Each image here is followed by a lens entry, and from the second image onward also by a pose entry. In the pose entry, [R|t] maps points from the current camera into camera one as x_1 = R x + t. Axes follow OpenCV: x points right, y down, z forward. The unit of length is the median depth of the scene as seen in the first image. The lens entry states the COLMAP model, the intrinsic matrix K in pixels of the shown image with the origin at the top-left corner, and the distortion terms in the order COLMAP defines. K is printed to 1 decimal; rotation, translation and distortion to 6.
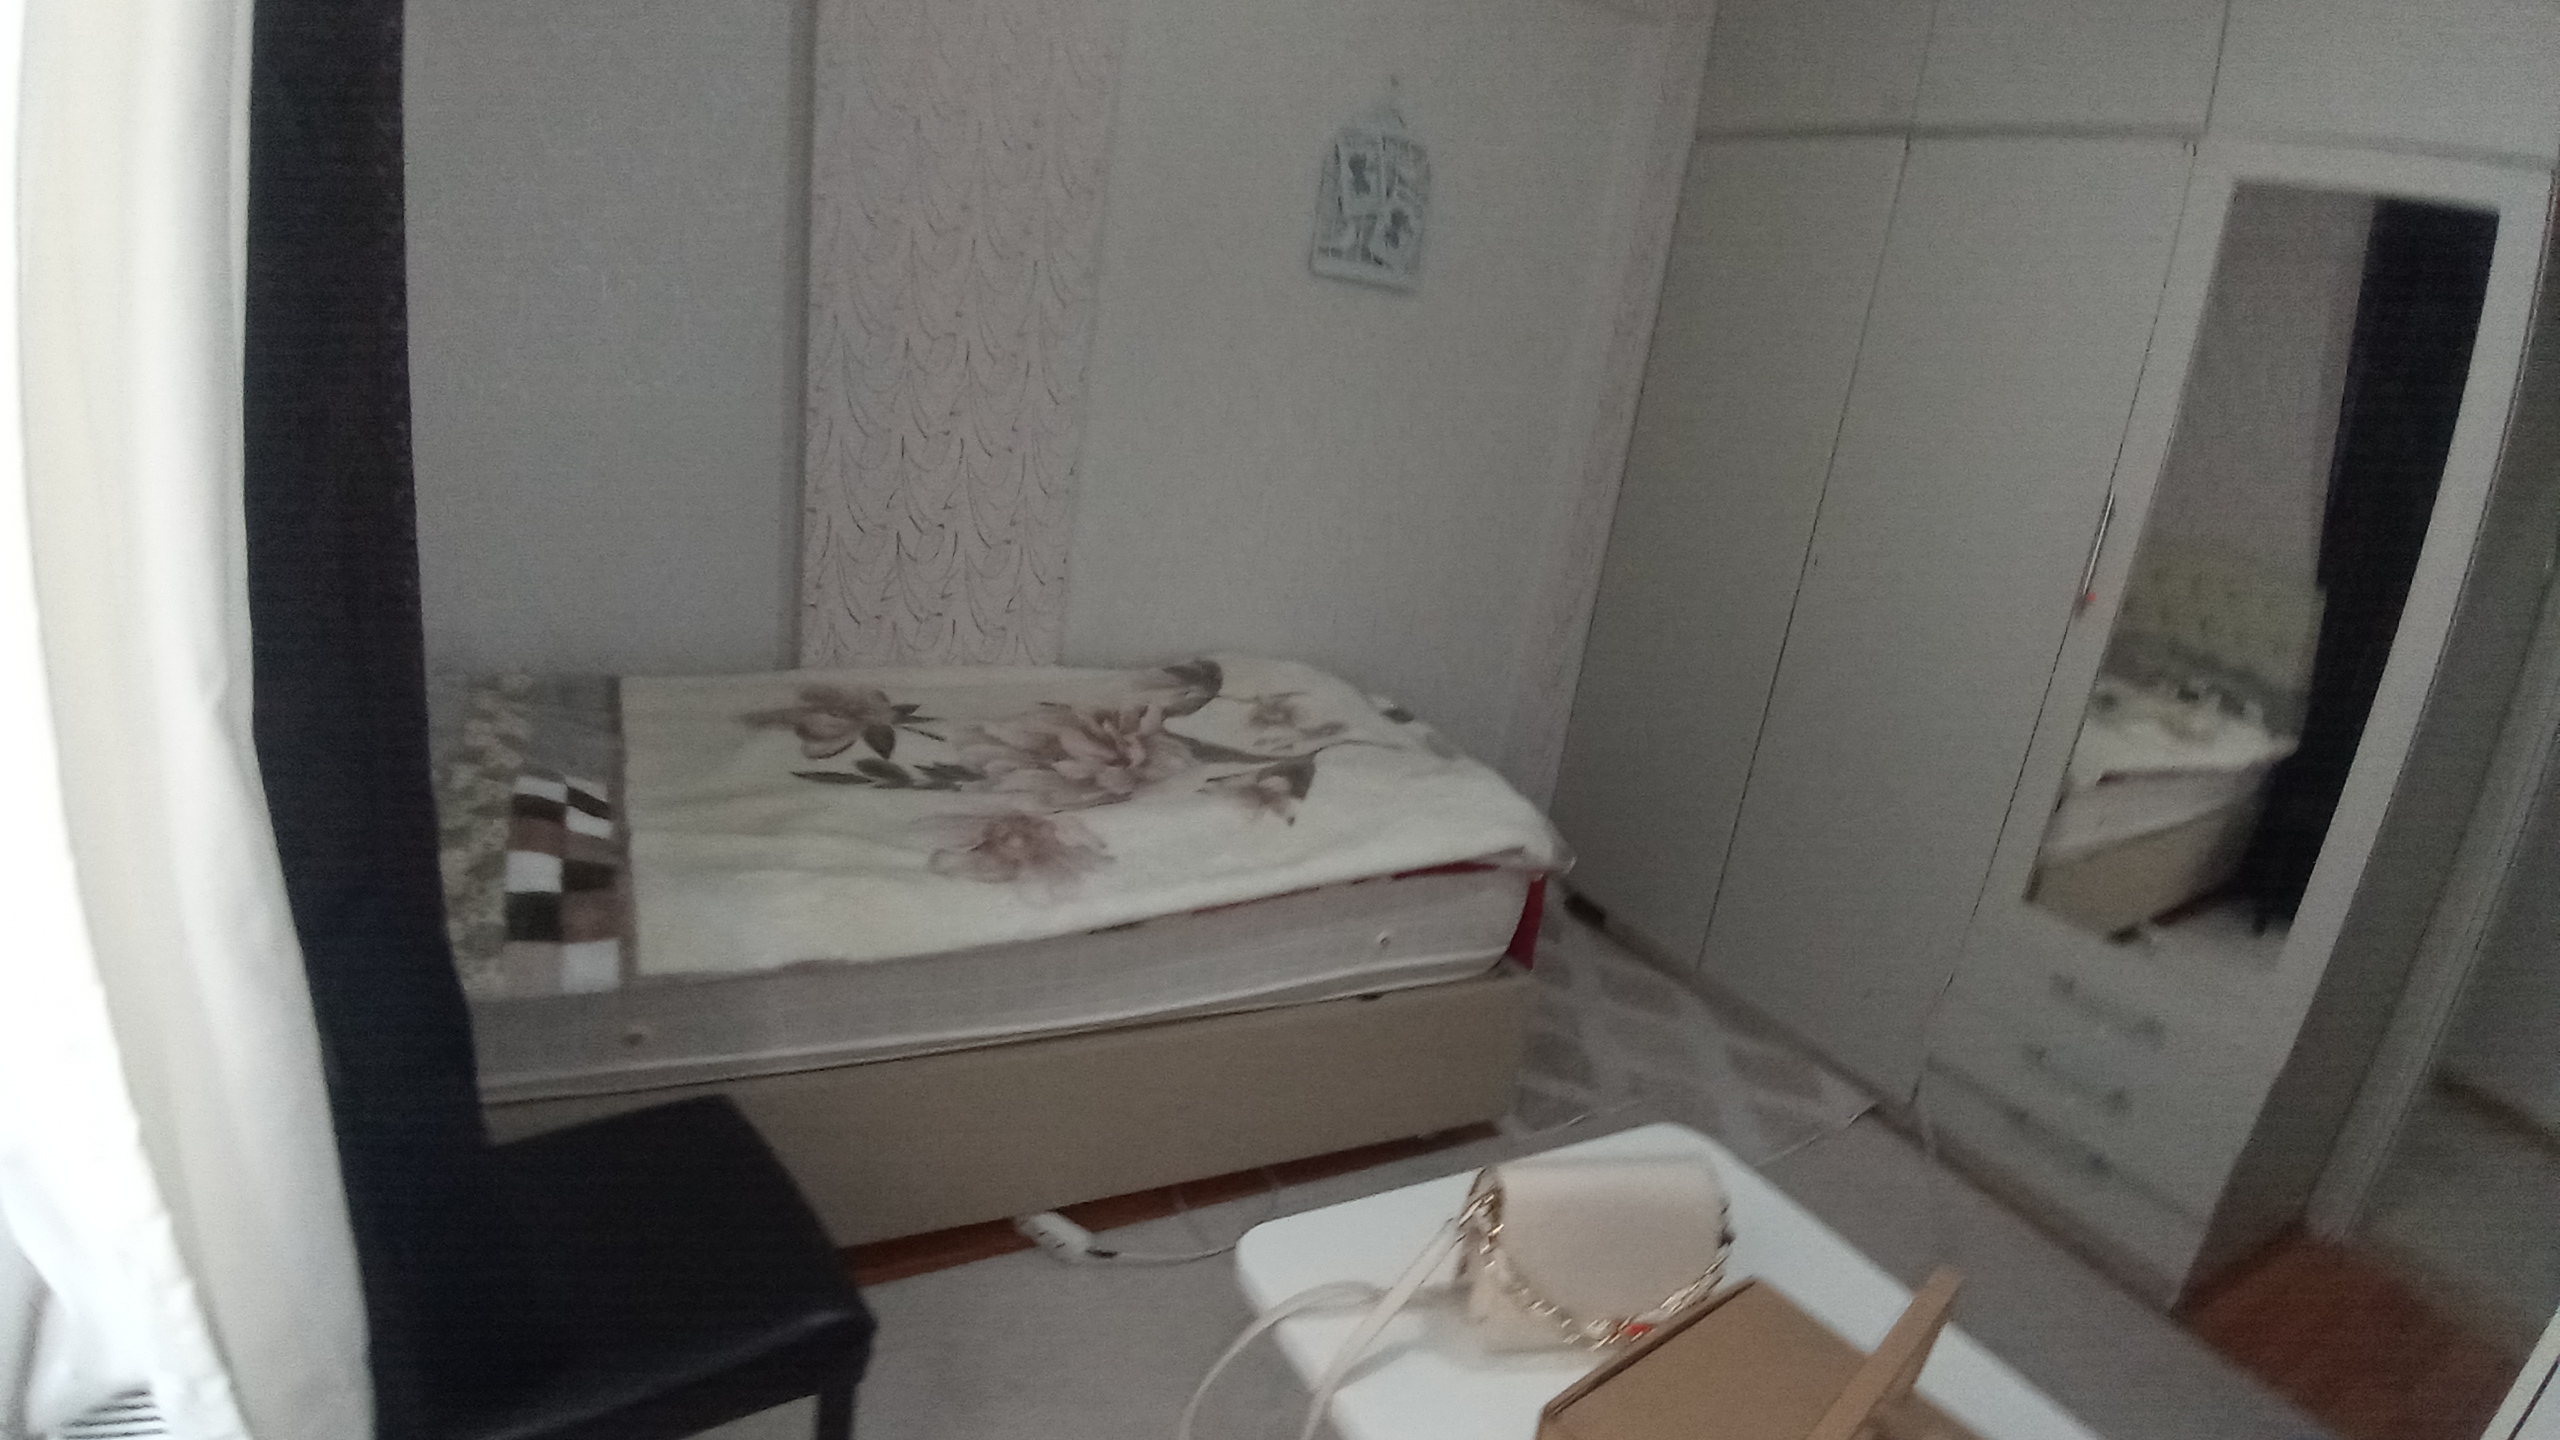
lens RADIAL K [[1293.9, 0, 1280.5], [0, 1293.9, 724.7], [0, 0, 1]] dist [-0.001299, -0.074650]
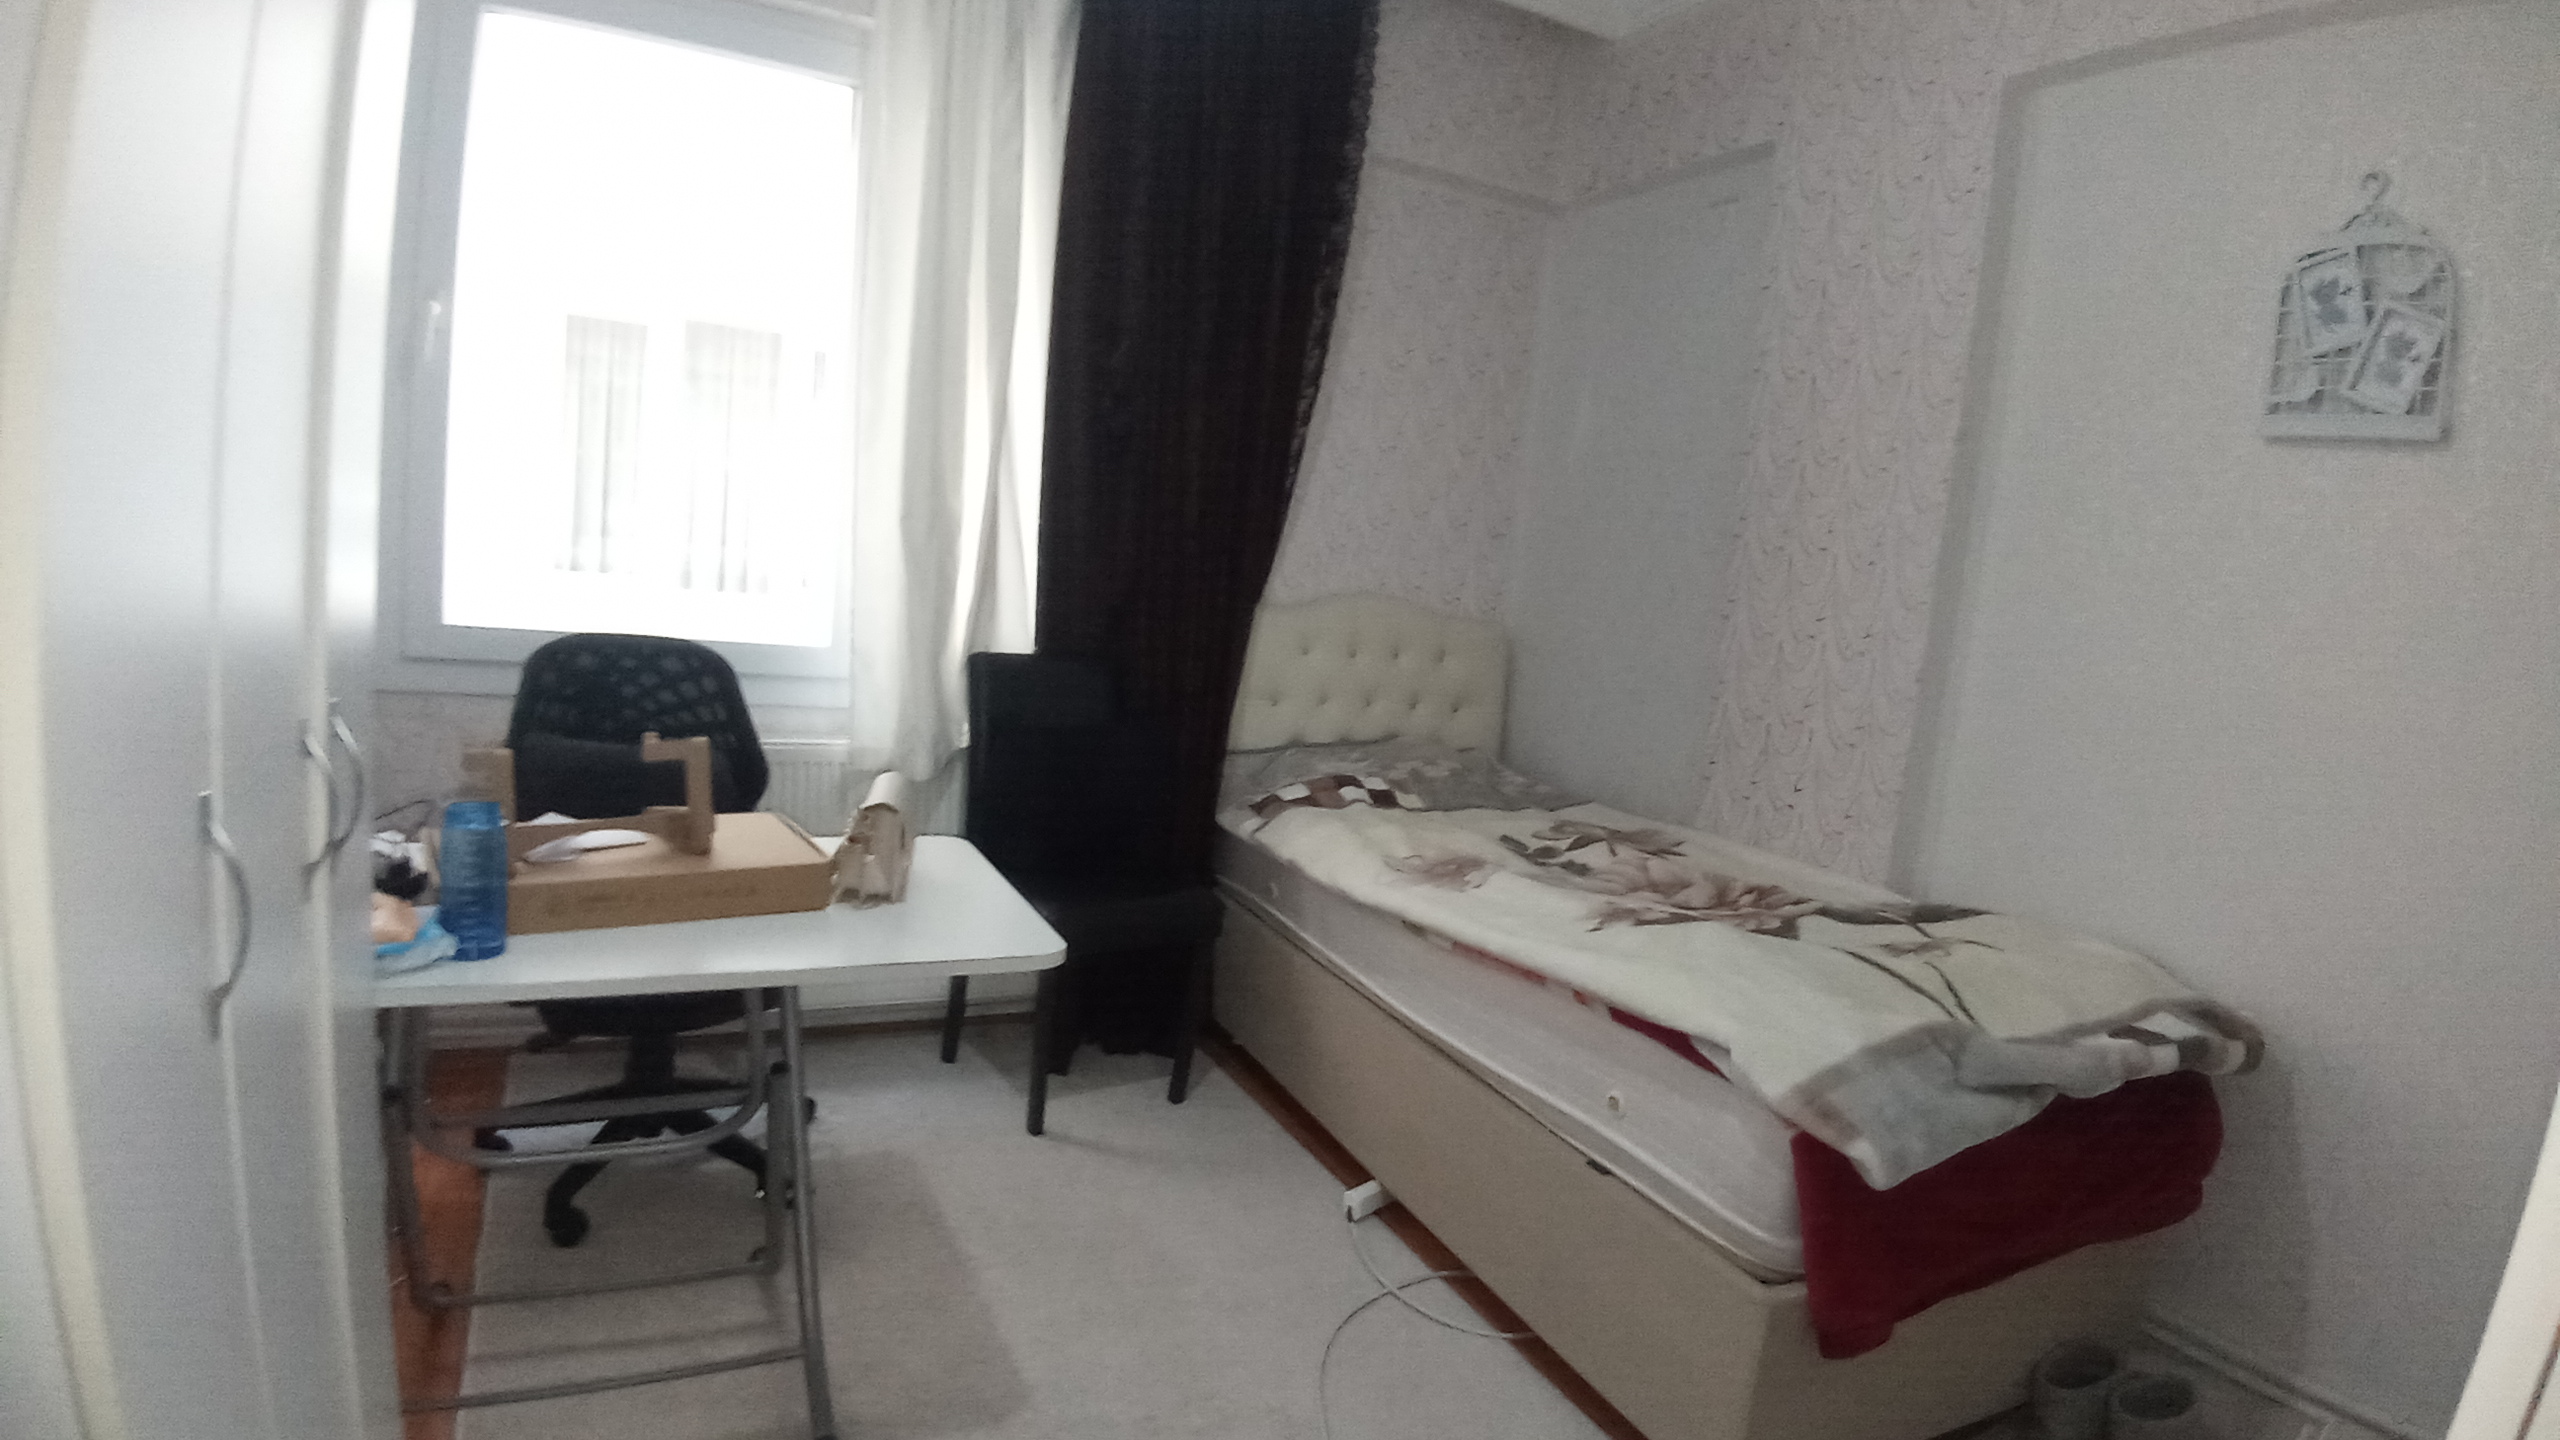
lens RADIAL K [[1293.9, 0, 1280.5], [0, 1293.9, 724.7], [0, 0, 1]] dist [-0.001299, -0.074650]
pose [[-0.024075, -0.021827, -0.999472, 0.878745], [-0.402468, 0.915376, -0.010296, 0.035593], [0.915117, 0.402008, -0.030822, 0.681036]]
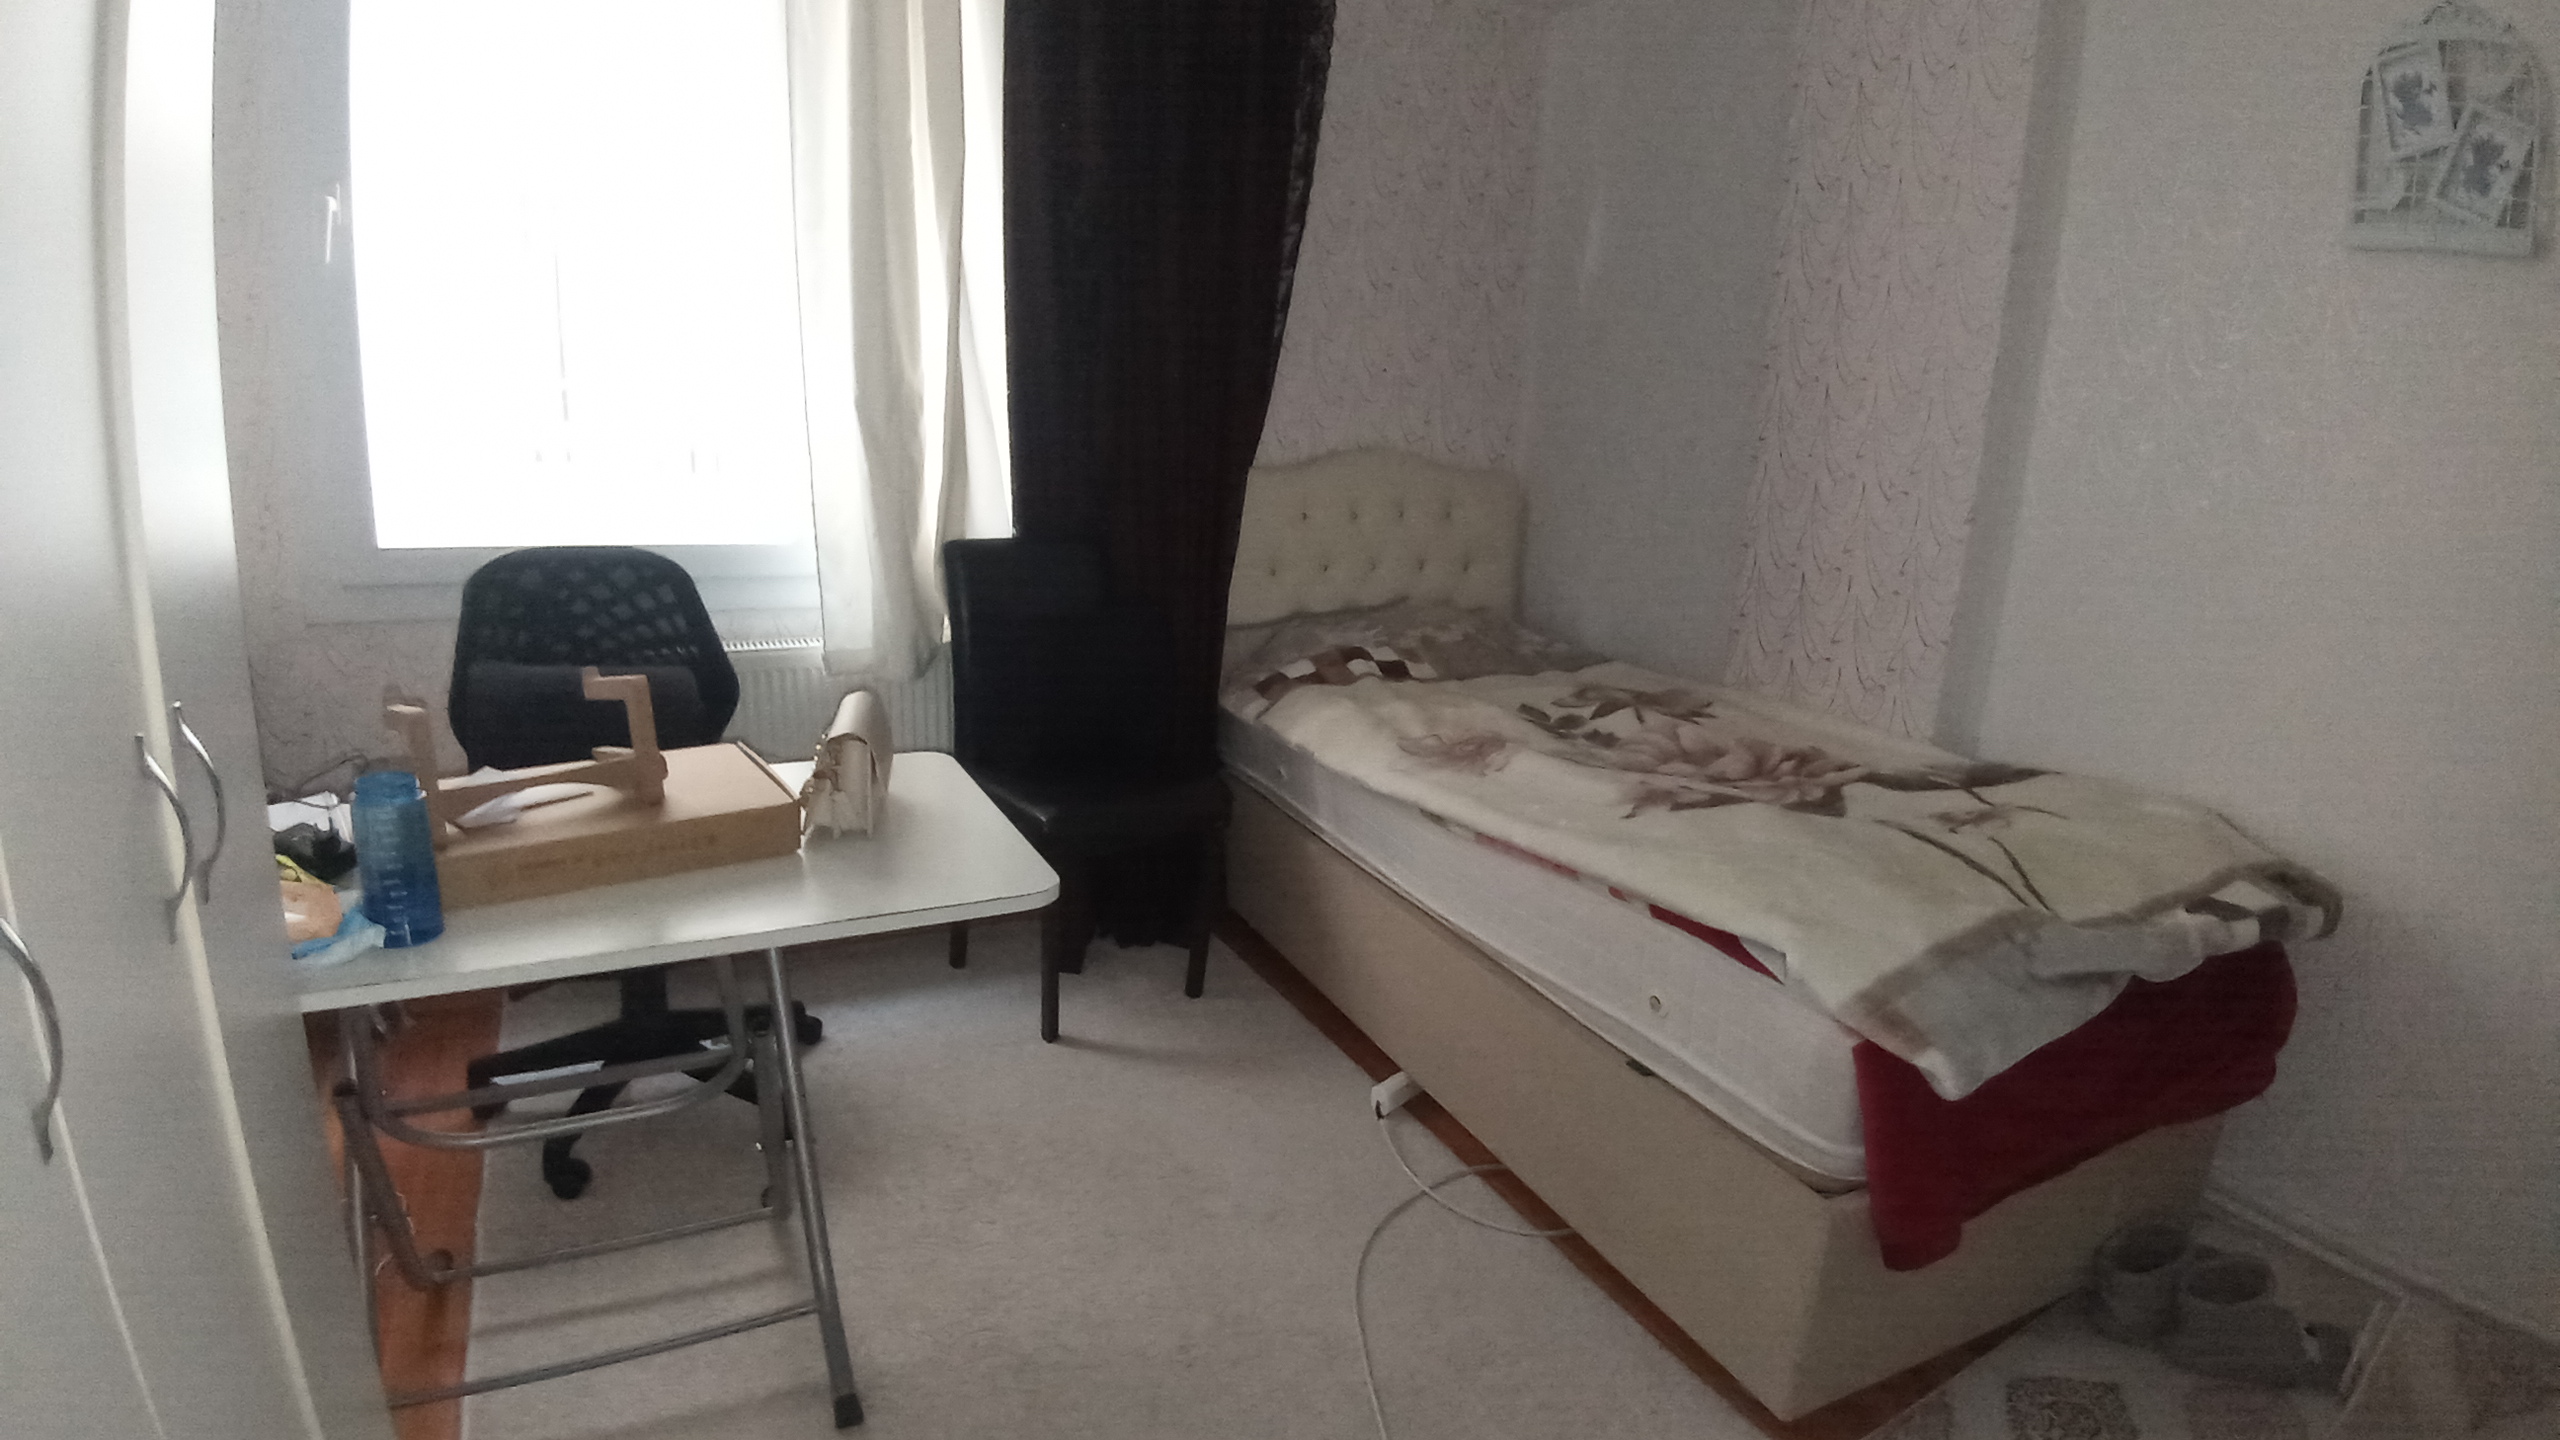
lens RADIAL K [[1282.3, 0, 1275.0], [0, 1282.3, 726.9], [0, 0, 1]] dist [-0.019694, -0.048148]
pose [[-0.030518, 0.106648, -0.993828, 0.798944], [-0.354103, 0.928652, 0.110527, 0.006147], [0.934708, 0.355291, 0.009424, 0.668359]]
